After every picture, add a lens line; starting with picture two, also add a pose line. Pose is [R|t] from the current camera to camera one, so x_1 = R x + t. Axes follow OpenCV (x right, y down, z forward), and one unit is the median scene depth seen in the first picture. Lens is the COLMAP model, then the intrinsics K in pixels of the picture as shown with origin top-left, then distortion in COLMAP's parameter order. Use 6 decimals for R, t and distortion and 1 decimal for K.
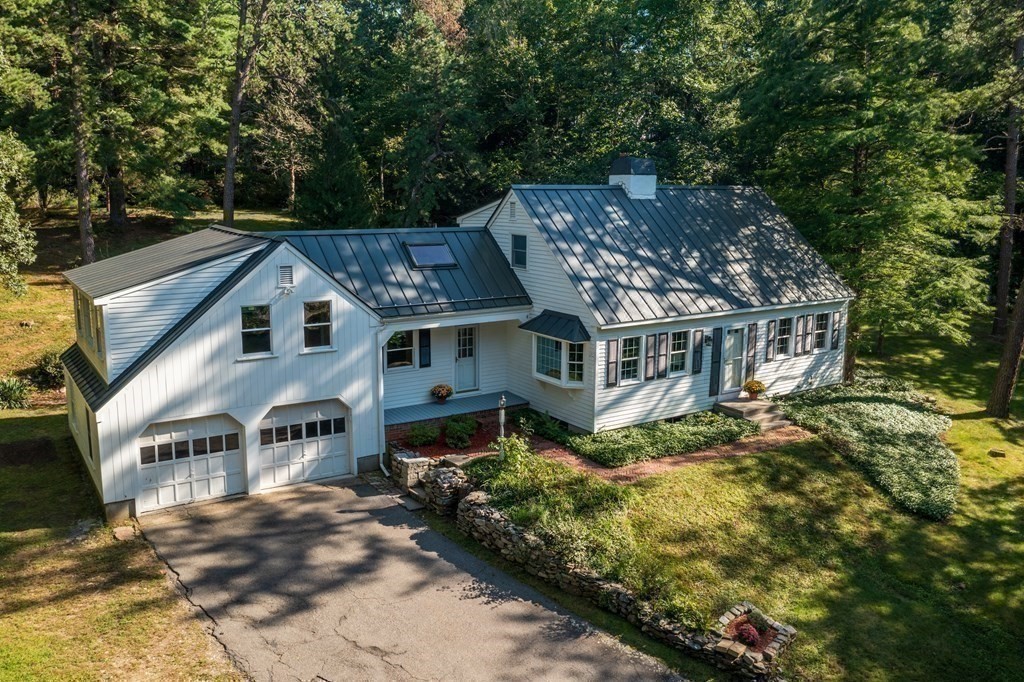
lens RADIAL K [[821.3, 0, 514.6], [0, 821.3, 336.9], [0, 0, 1]] dist [0.017364, -0.001413]
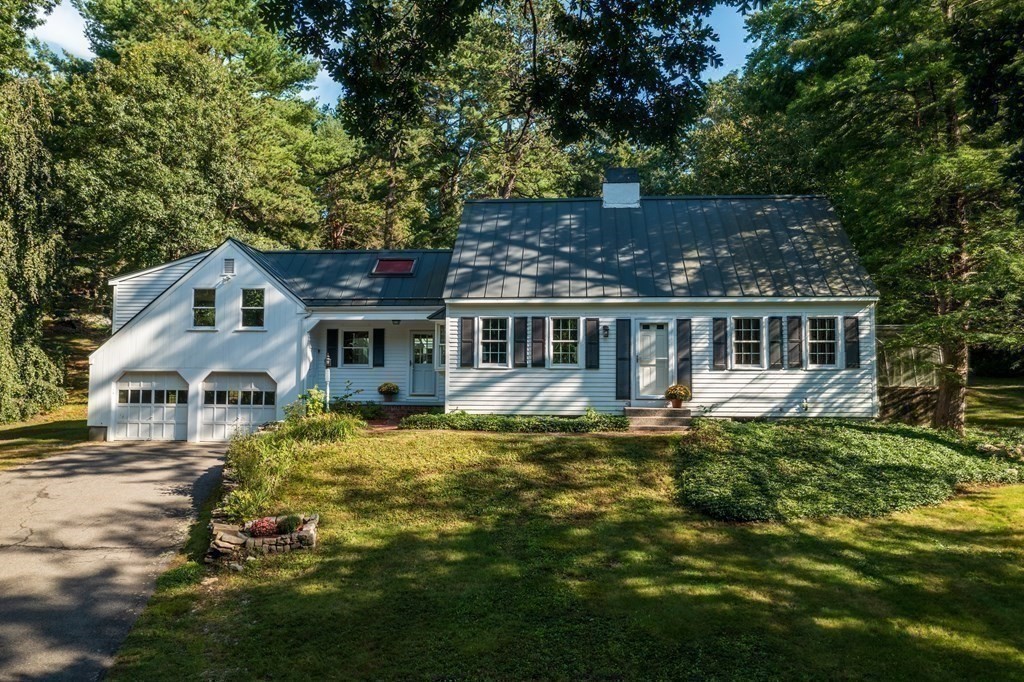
lens RADIAL K [[821.3, 0, 509.1], [0, 821.3, 340.2], [0, 0, 1]] dist [0.017364, -0.001413]
pose [[0.789257, -0.037541, -0.612914, 0.758145], [-0.111234, 0.972876, -0.202827, 0.222663], [0.603904, 0.228259, 0.763674, 0.293181]]
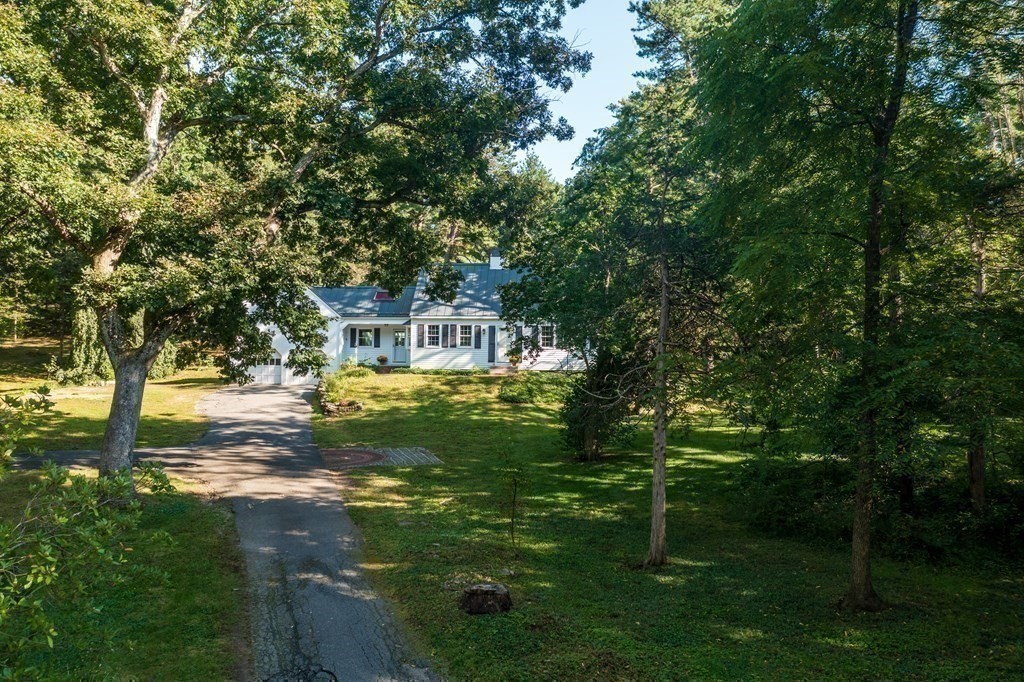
lens RADIAL K [[821.3, 0, 516.3], [0, 821.3, 346.3], [0, 0, 1]] dist [0.017364, -0.001413]
pose [[0.816467, -0.018405, -0.577099, 1.551681], [-0.108325, 0.976862, -0.184410, 0.424707], [0.567140, 0.213079, 0.795581, -0.540300]]
